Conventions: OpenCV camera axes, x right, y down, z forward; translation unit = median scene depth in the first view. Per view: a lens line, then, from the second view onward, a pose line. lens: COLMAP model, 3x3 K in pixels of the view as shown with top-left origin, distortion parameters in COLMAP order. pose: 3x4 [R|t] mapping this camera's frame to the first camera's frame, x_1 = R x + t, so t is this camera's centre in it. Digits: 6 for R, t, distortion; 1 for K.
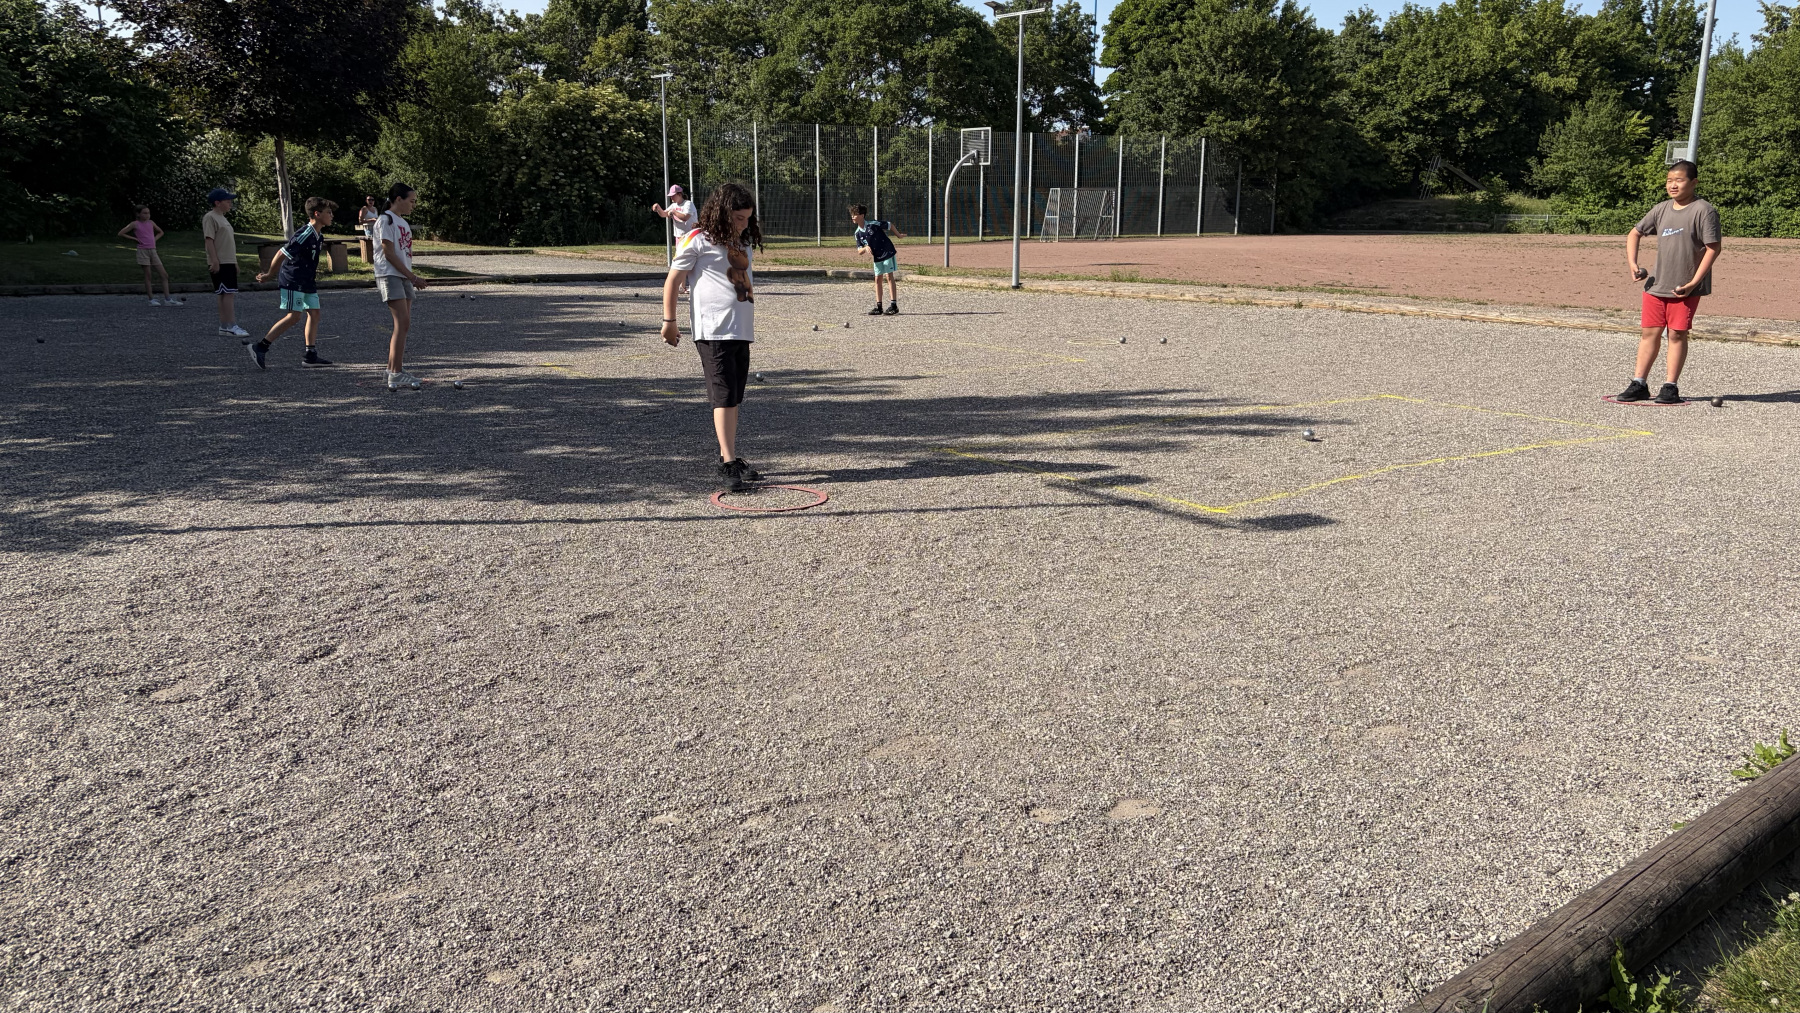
lens RADIAL K [[1364.3, 0, 862.6], [0, 1364.3, 496.2], [0, 0, 1]] dist [0.059984, -0.050320]
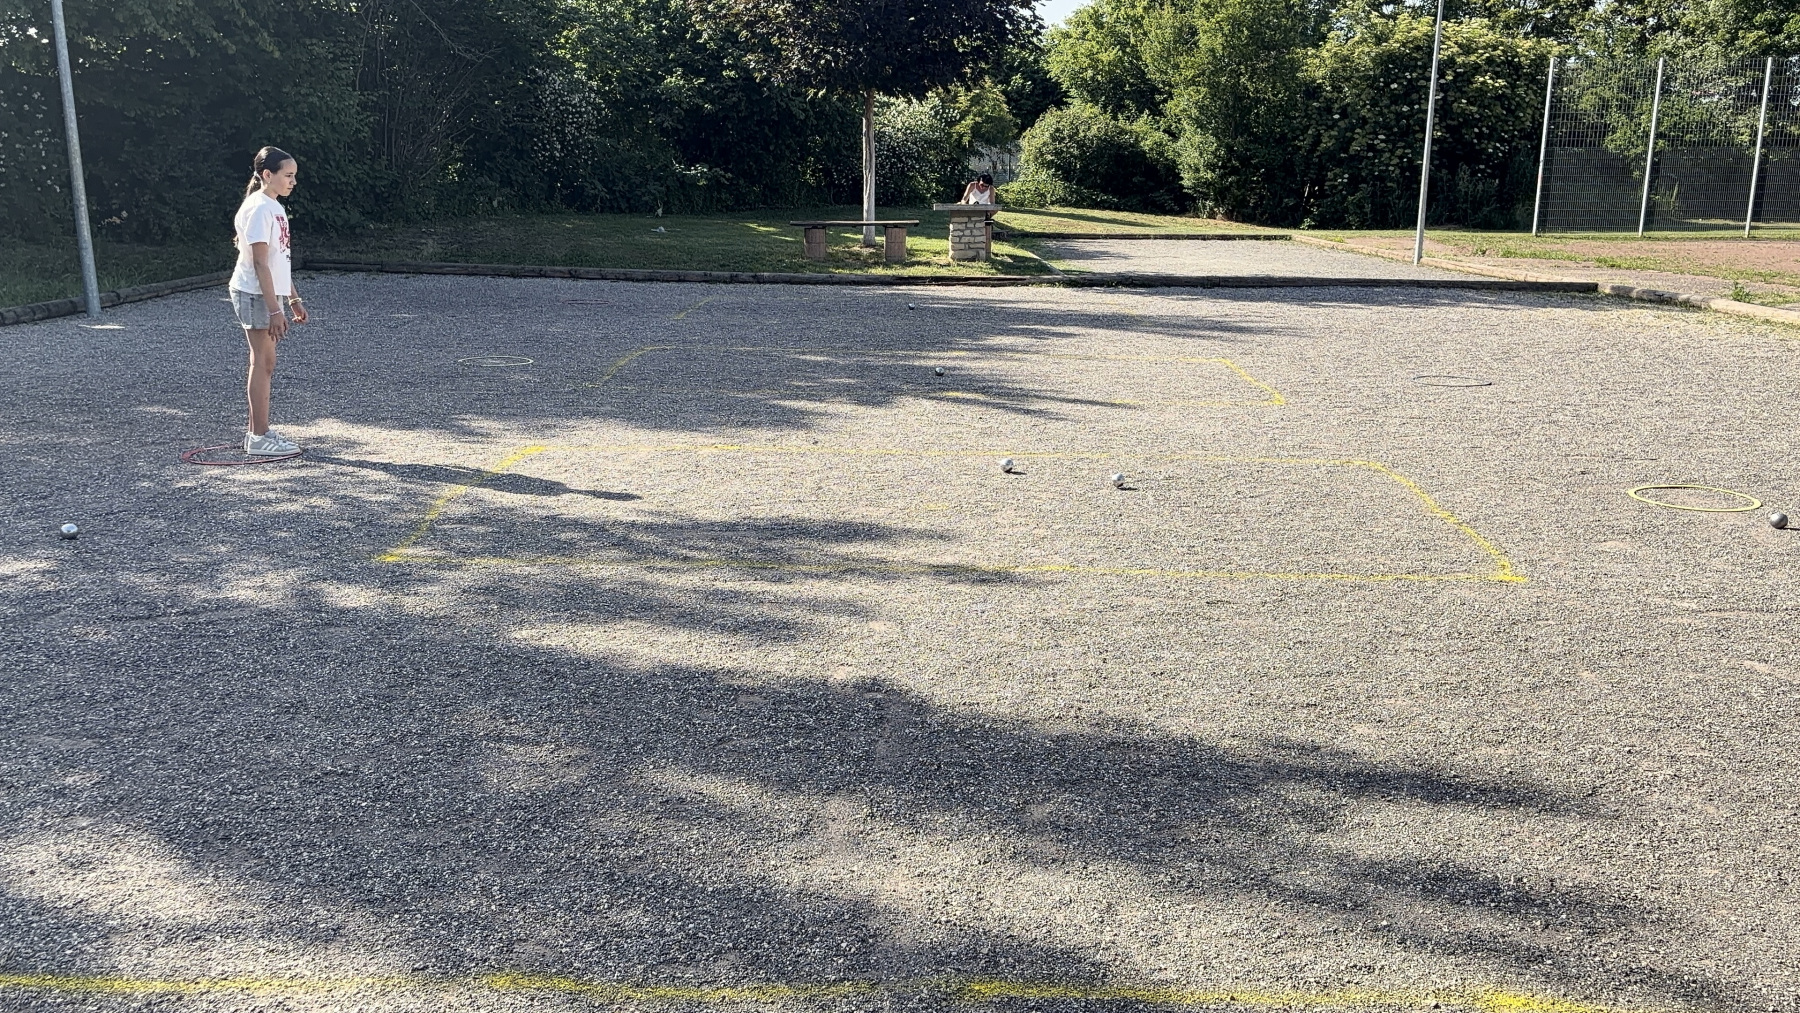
lens RADIAL K [[1539.5, 0, 893.0], [0, 1539.5, 506.0], [0, 0, 1]] dist [0.049266, -0.027051]
pose [[0.817476, 0.131783, -0.560684, 0.061650], [-0.130773, 0.990516, 0.042143, -0.025066], [0.560920, 0.038872, 0.826957, 0.111380]]
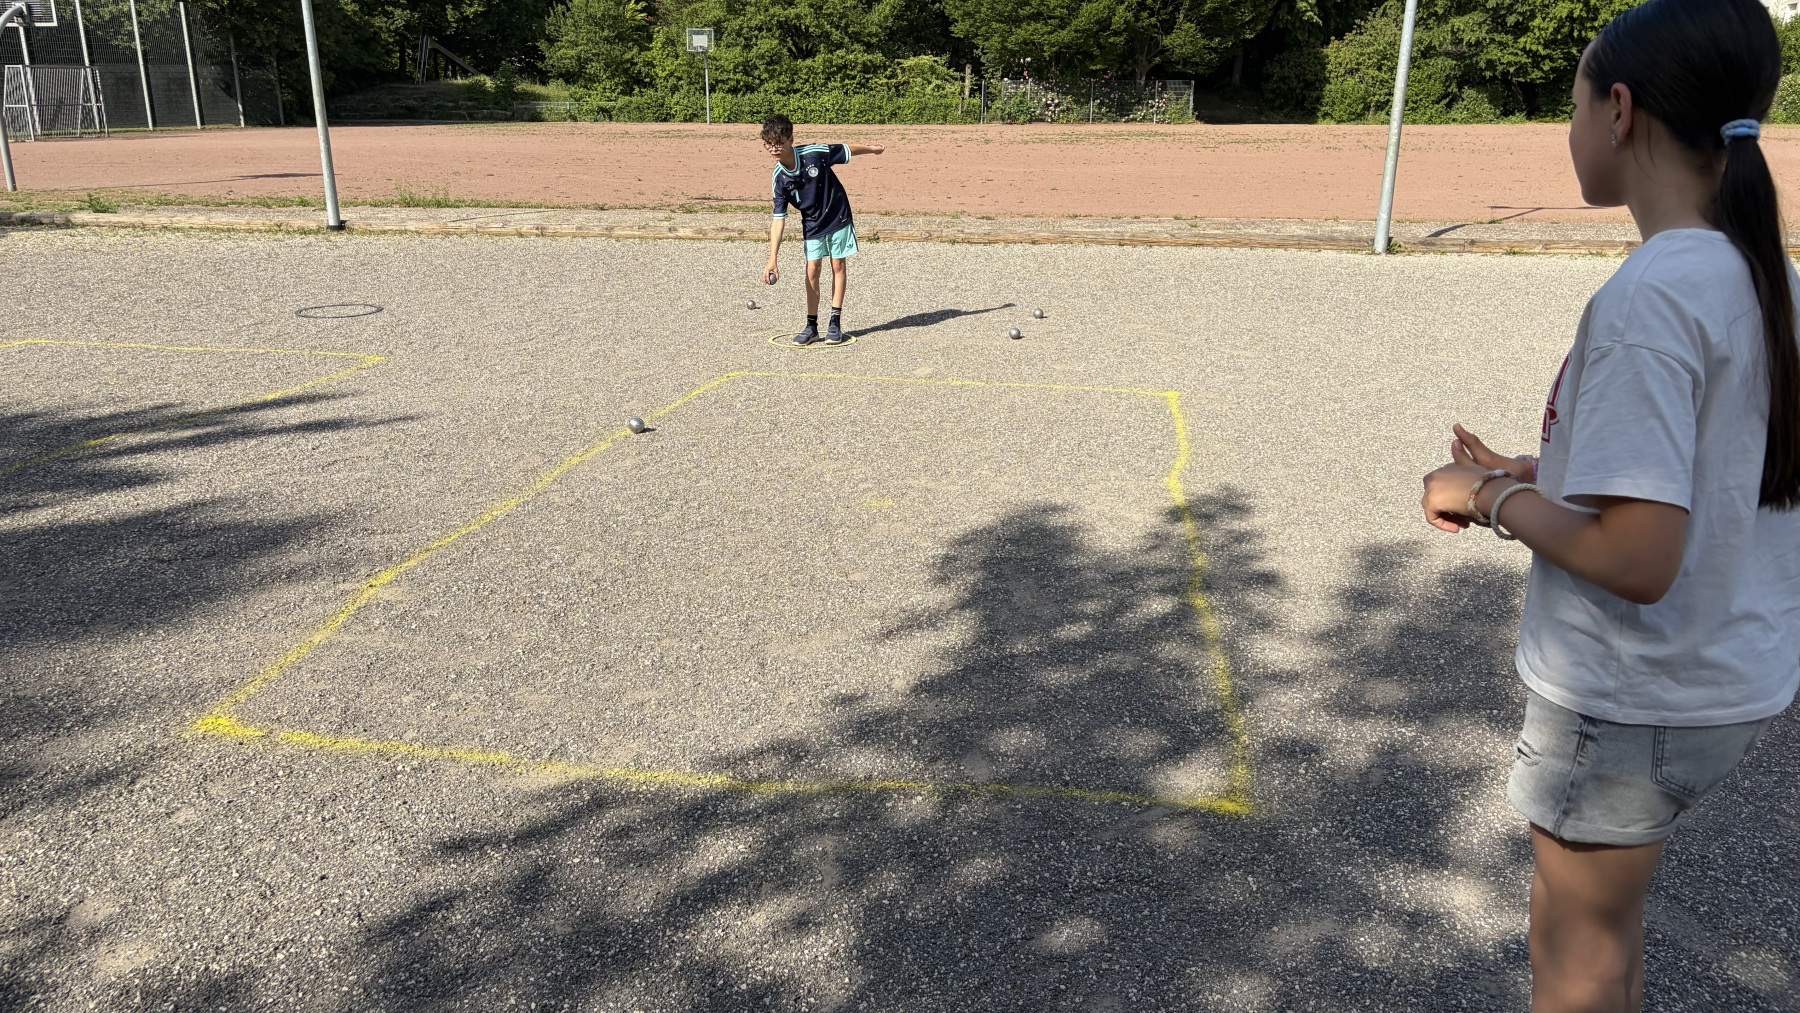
lens RADIAL K [[1364.3, 0, 897.6], [0, 1364.3, 509.0], [0, 0, 1]] dist [0.059984, -0.050320]
pose [[0.702944, -0.212399, 0.678790, -0.063287], [0.152893, 0.977183, 0.147435, -0.032639], [-0.694617, 0.000144, 0.719379, 0.150940]]
